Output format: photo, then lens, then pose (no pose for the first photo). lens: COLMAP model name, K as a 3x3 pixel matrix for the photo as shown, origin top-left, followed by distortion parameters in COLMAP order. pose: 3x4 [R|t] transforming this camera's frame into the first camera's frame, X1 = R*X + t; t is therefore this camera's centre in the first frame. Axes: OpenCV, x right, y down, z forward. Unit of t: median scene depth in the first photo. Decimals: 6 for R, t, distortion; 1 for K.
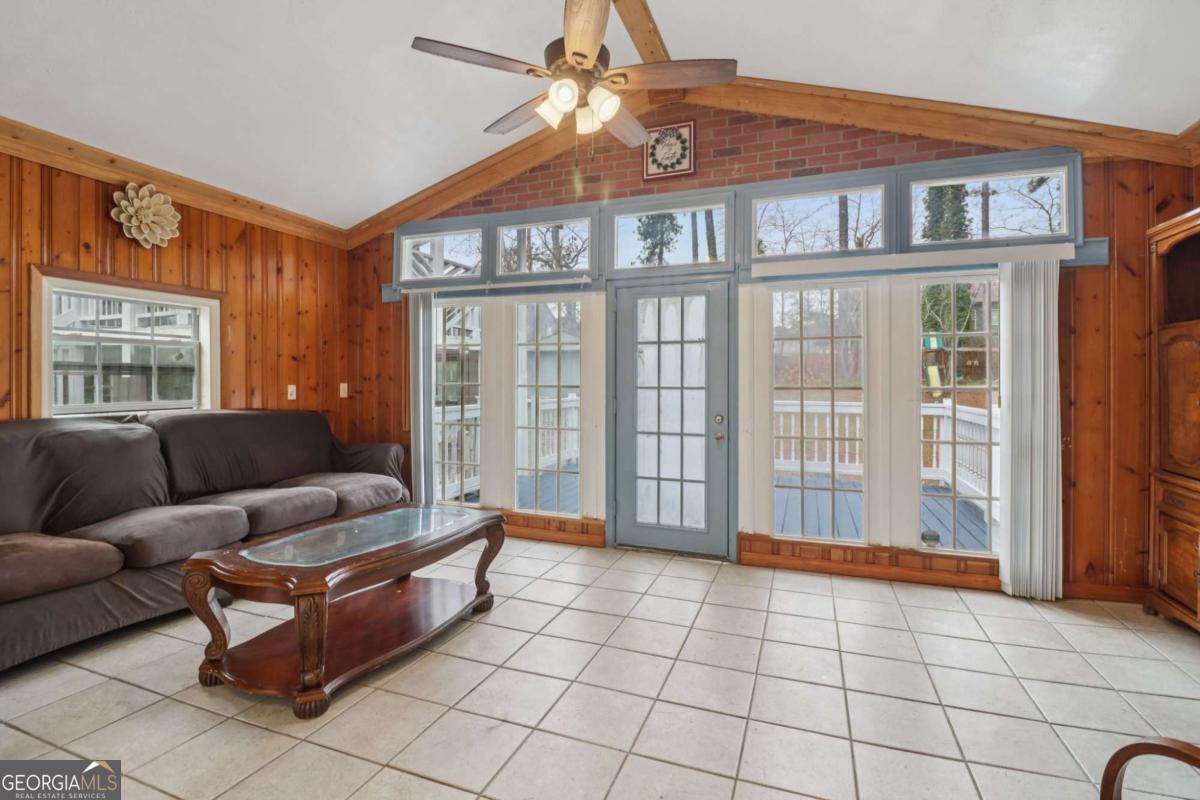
lens RADIAL K [[572.0, 0, 602.0], [0, 572.0, 380.7], [0, 0, 1]] dist [0.001742, -0.000806]
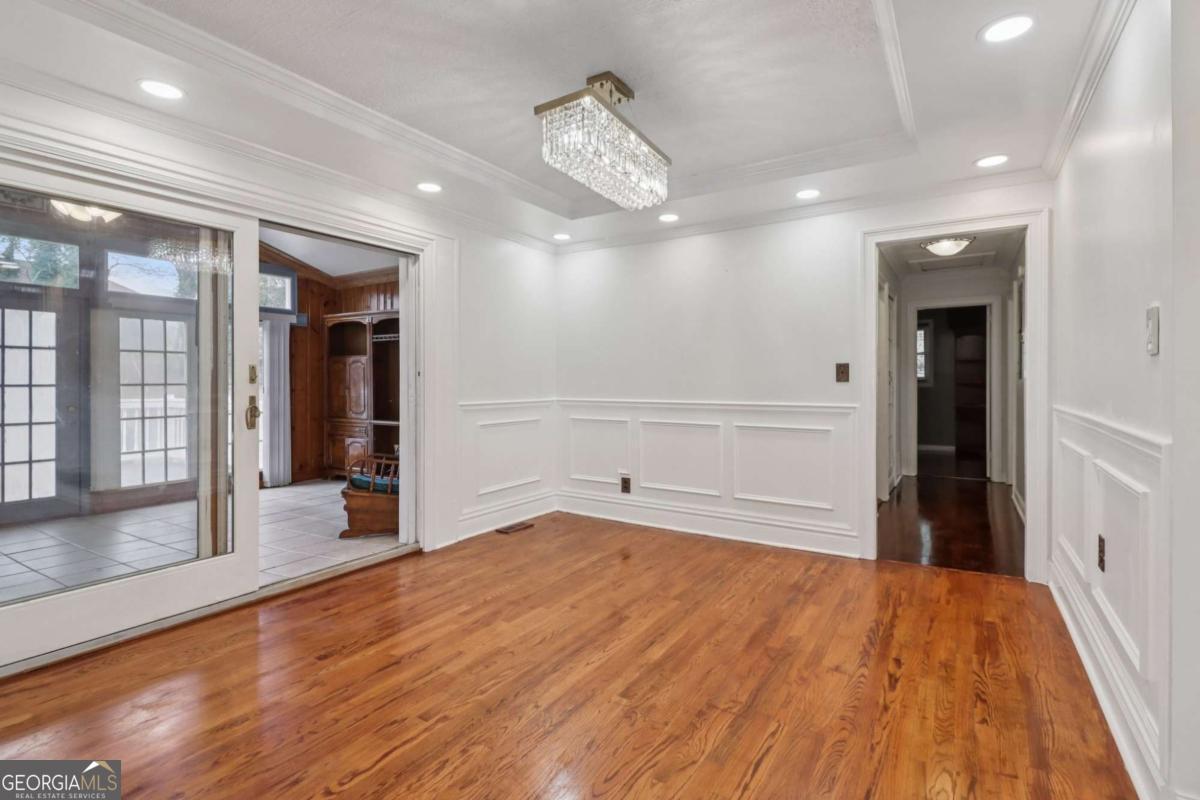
lens RADIAL K [[562.9, 0, 605.2], [0, 562.9, 378.9], [0, 0, 1]] dist [-0.001724, -0.000094]
pose [[0.207585, 0.000942, 0.978216, -0.962422], [-0.000189, 1.000000, -0.000923, -0.000871], [-0.978217, 0.000007, 0.207586, -0.549475]]
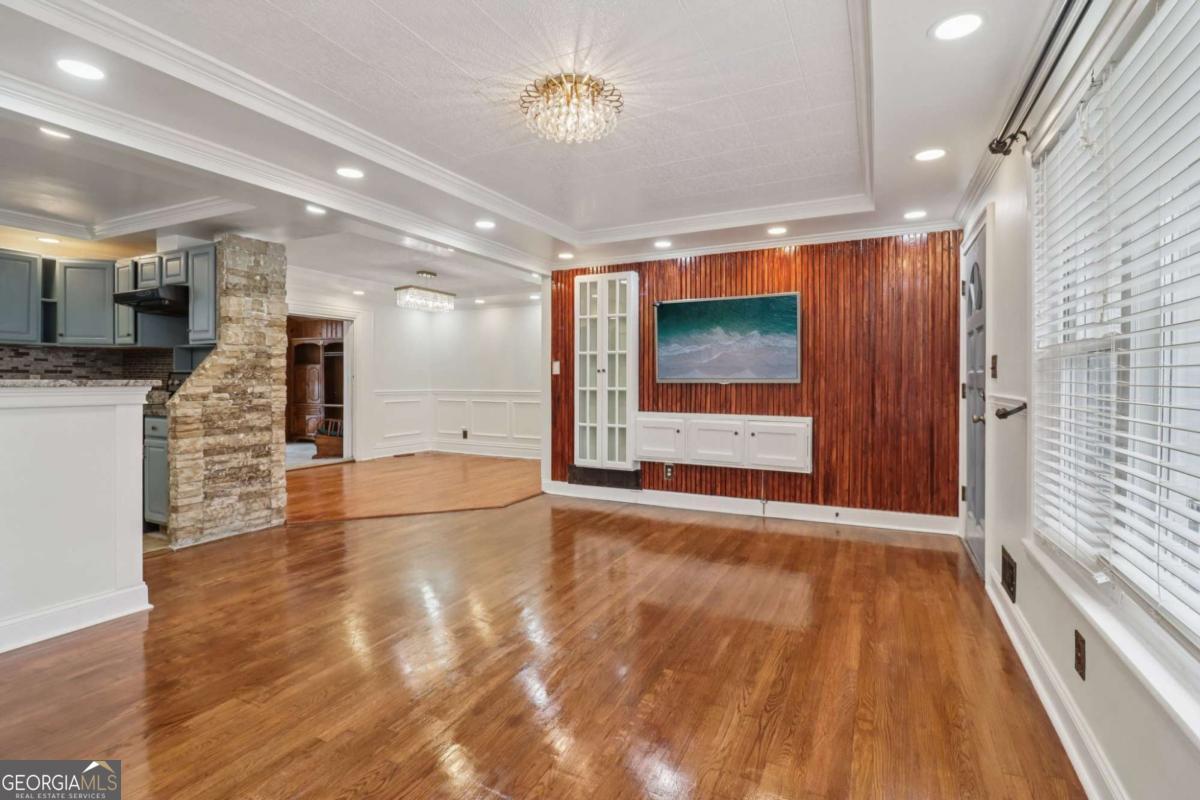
lens RADIAL K [[562.9, 0, 605.2], [0, 562.9, 378.9], [0, 0, 1]] dist [-0.001724, -0.000094]
pose [[0.106620, 0.000213, 0.994300, -2.233007], [-0.001844, 0.999998, -0.000017, -0.005736], [-0.994298, -0.001832, 0.106620, -1.287100]]
